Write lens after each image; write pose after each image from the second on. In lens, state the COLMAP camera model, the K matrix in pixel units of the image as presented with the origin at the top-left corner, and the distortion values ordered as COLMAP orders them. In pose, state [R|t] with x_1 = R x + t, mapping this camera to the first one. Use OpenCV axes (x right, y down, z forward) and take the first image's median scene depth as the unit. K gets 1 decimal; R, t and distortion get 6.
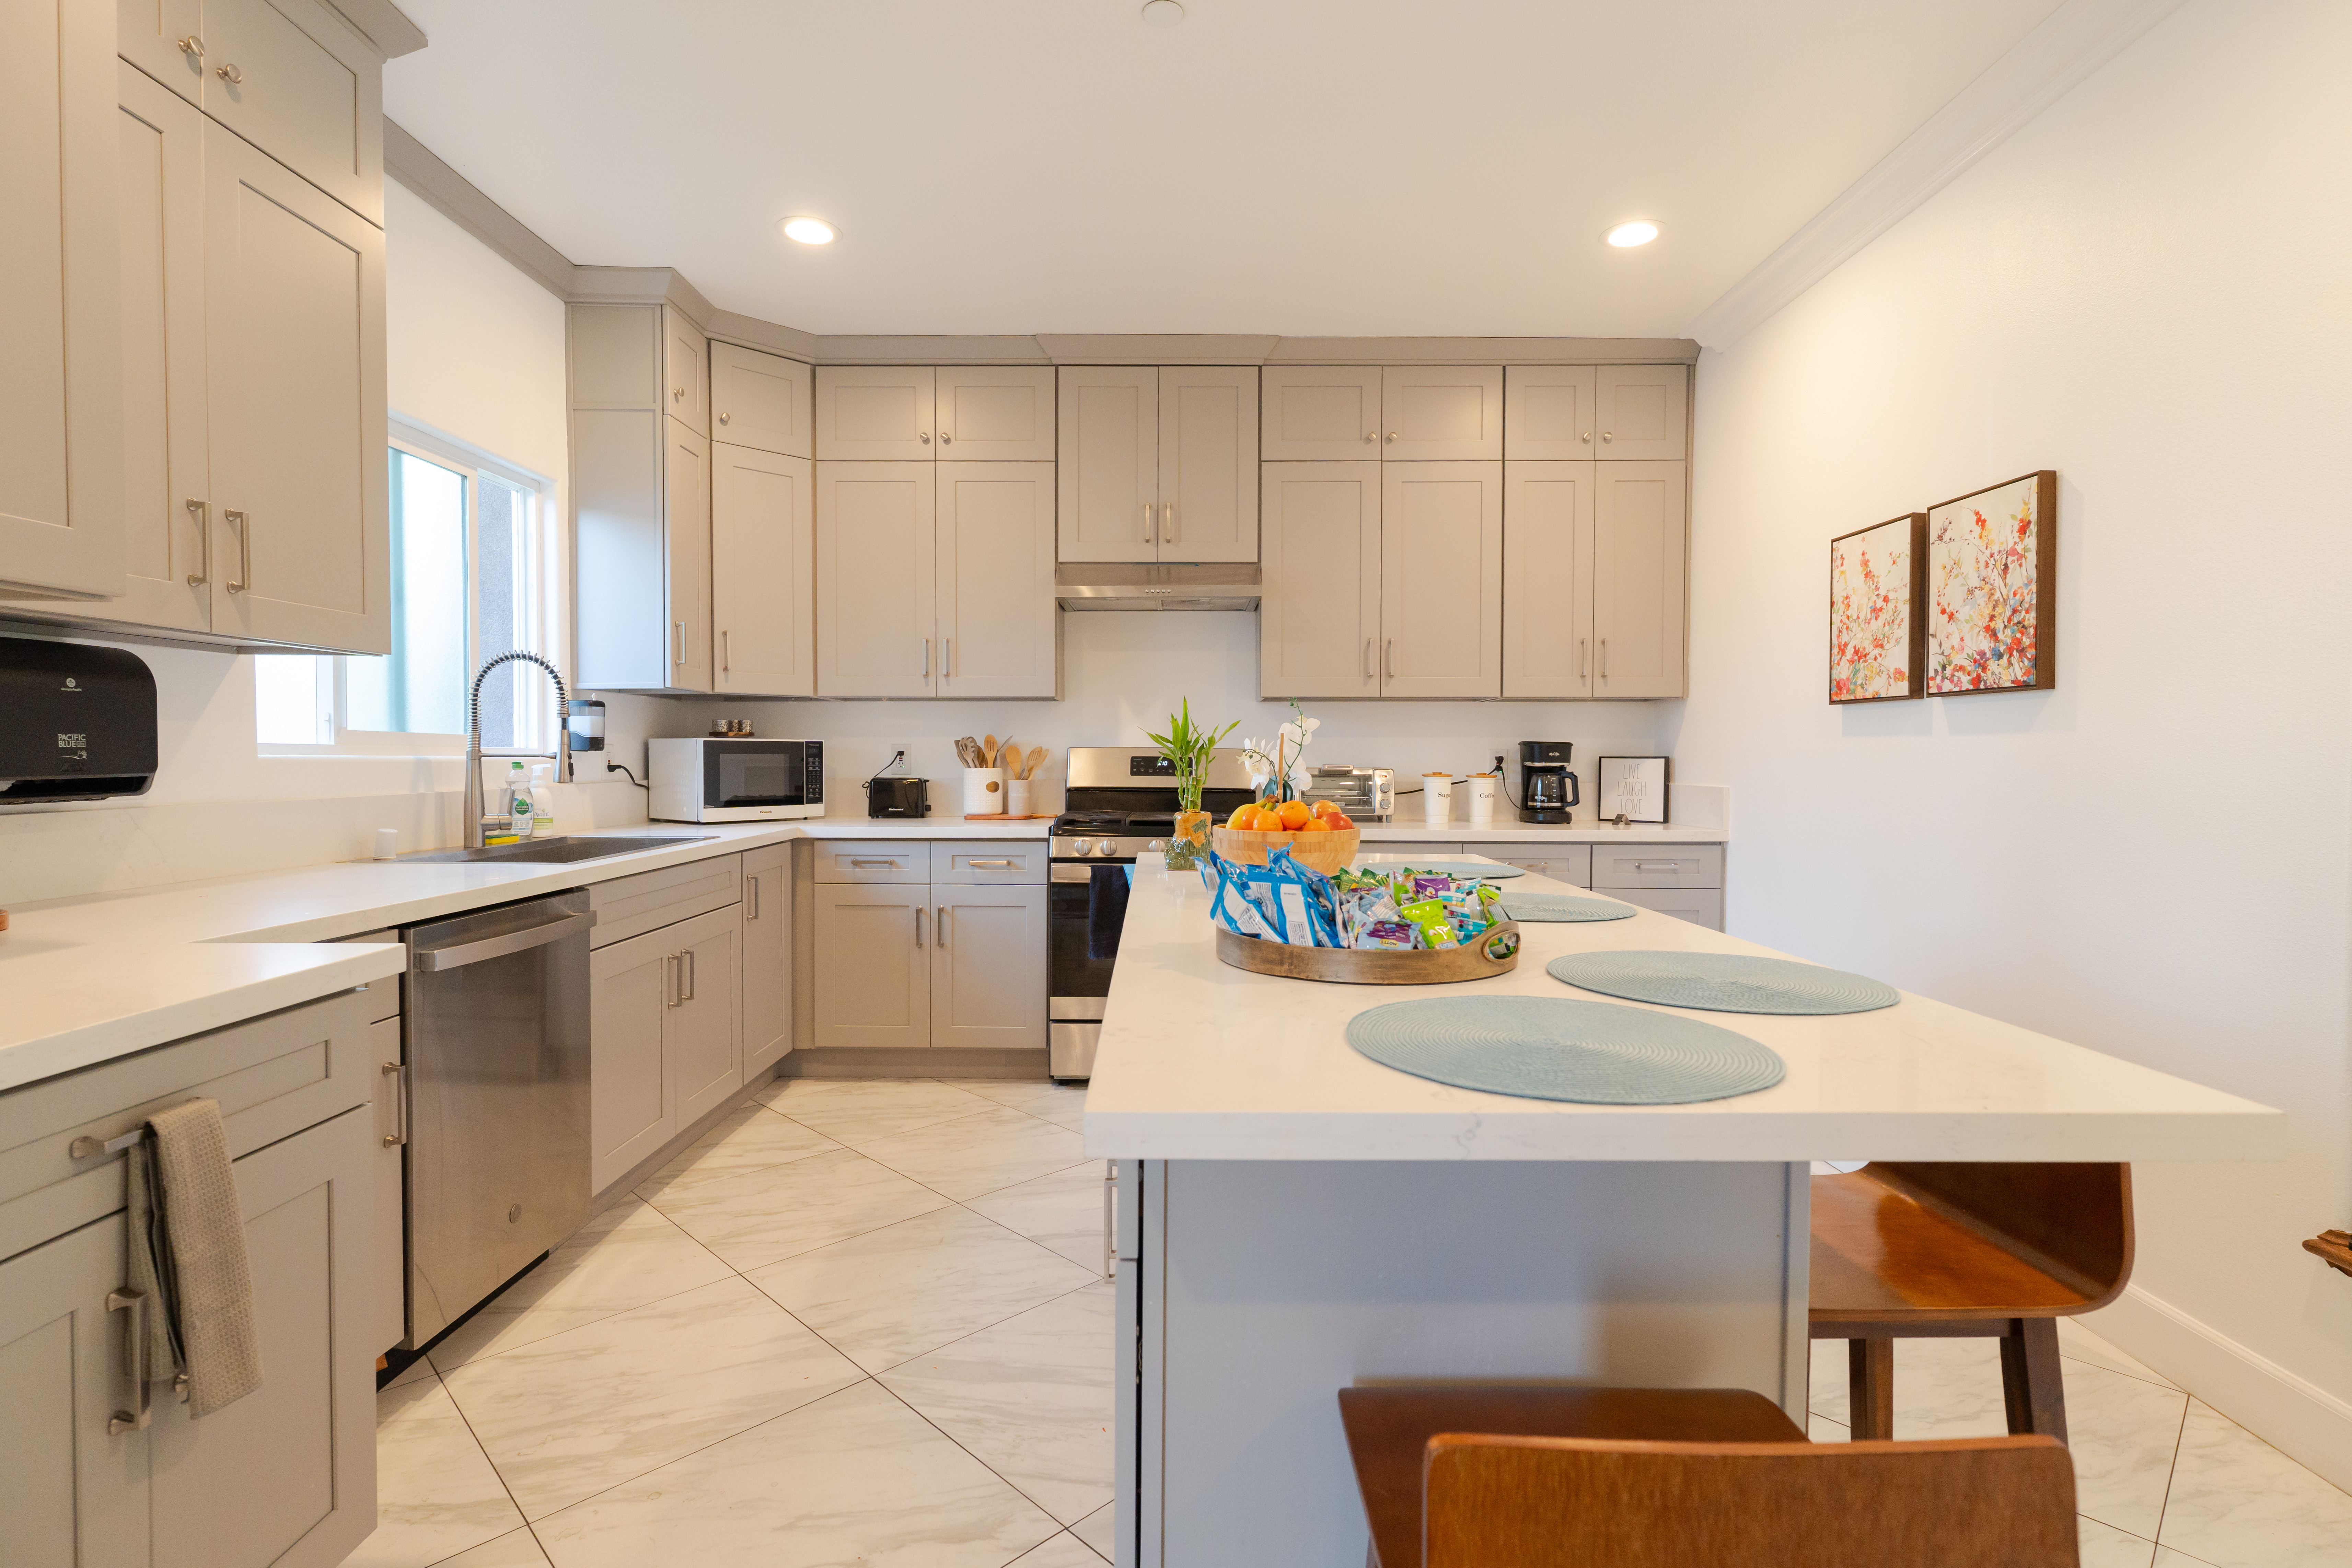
lens RADIAL K [[1135.6, 0, 1176.0], [0, 1135.6, 784.0], [0, 0, 1]] dist [-0.001373, -0.000015]
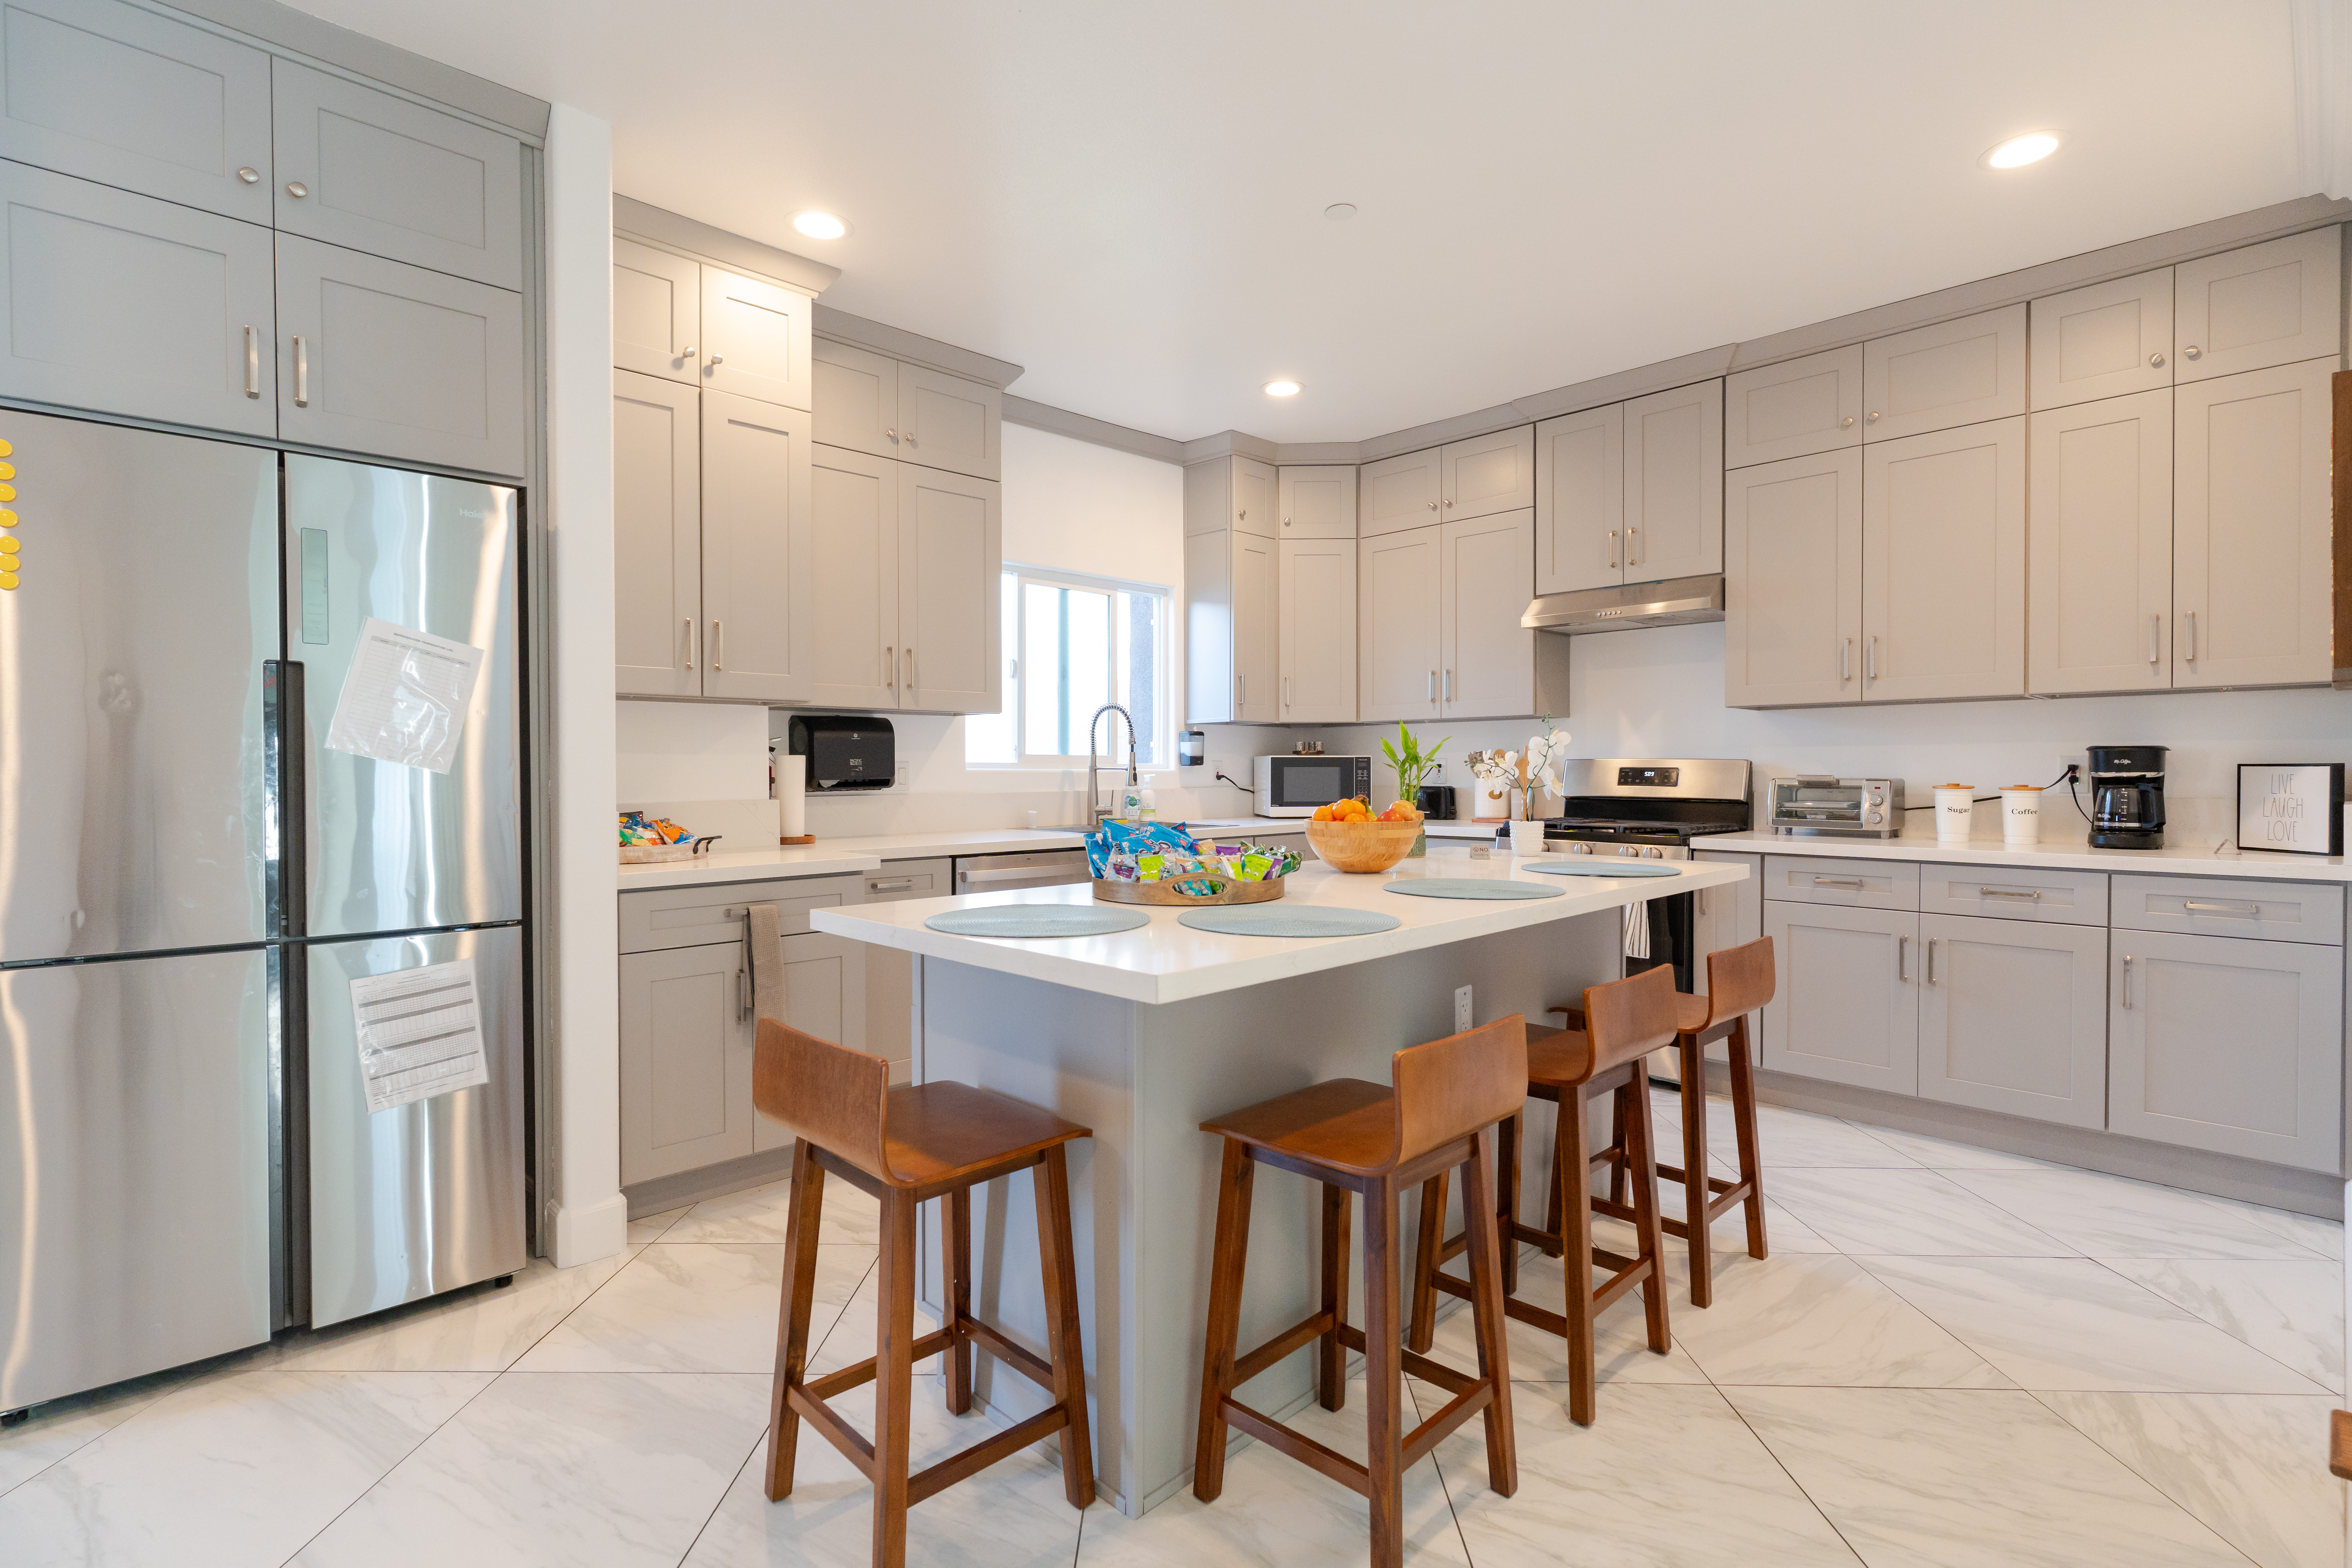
lens RADIAL K [[1114.9, 0, 1176.0], [0, 1114.9, 784.0], [0, 0, 1]] dist [-0.001080, -0.000600]
pose [[0.695121, 0.005781, -0.718870, 0.445704], [-0.013651, 0.999894, -0.005159, 0.002363], [0.718763, 0.013399, 0.695126, -0.023536]]
